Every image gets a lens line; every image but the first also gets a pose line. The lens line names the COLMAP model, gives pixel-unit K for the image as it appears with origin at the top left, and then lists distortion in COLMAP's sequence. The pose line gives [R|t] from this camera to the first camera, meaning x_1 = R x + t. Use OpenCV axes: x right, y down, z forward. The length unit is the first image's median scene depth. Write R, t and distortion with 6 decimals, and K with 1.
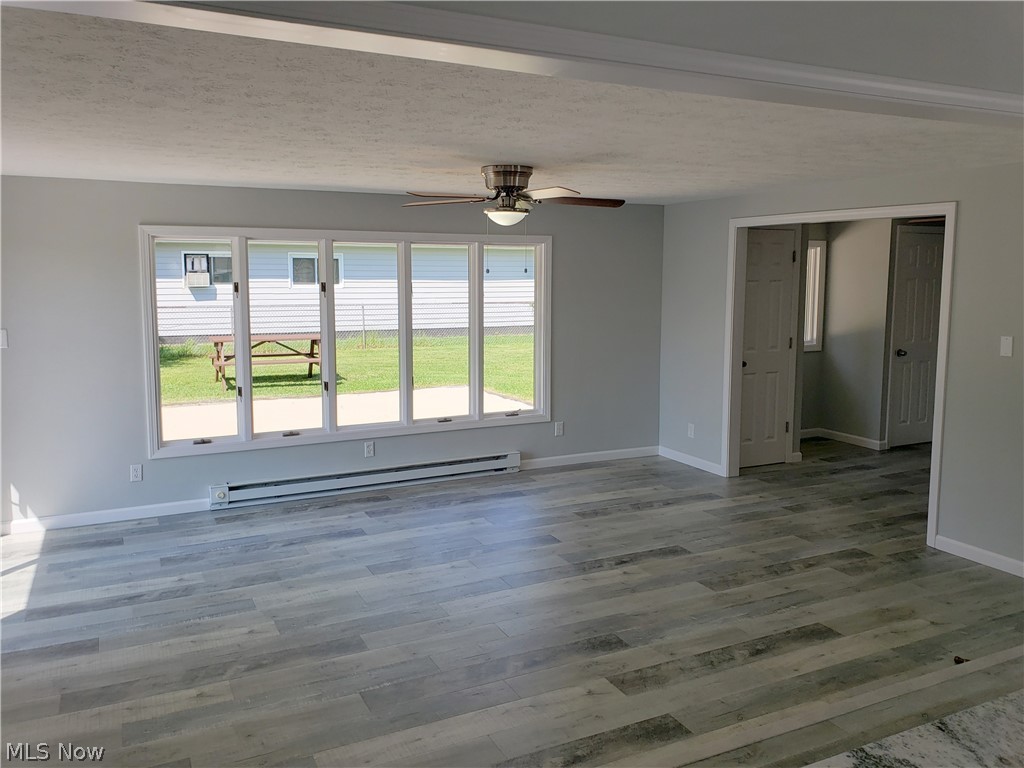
lens RADIAL K [[805.2, 0, 523.1], [0, 805.2, 368.0], [0, 0, 1]] dist [0.104145, -0.204636]
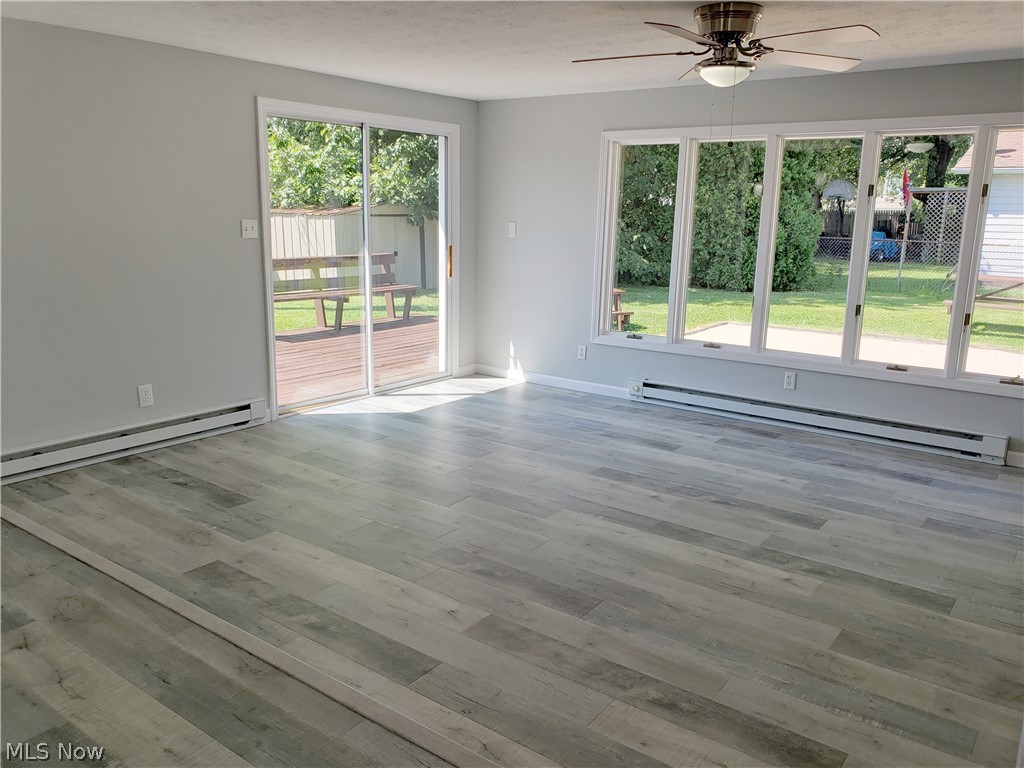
lens RADIAL K [[805.2, 0, 523.1], [0, 805.2, 368.0], [0, 0, 1]] dist [0.104145, -0.204636]
pose [[0.461773, 0.180536, -0.868431, 0.517945], [-0.129462, 0.982301, 0.135368, 0.006959], [0.877499, 0.049920, 0.476973, 0.395973]]
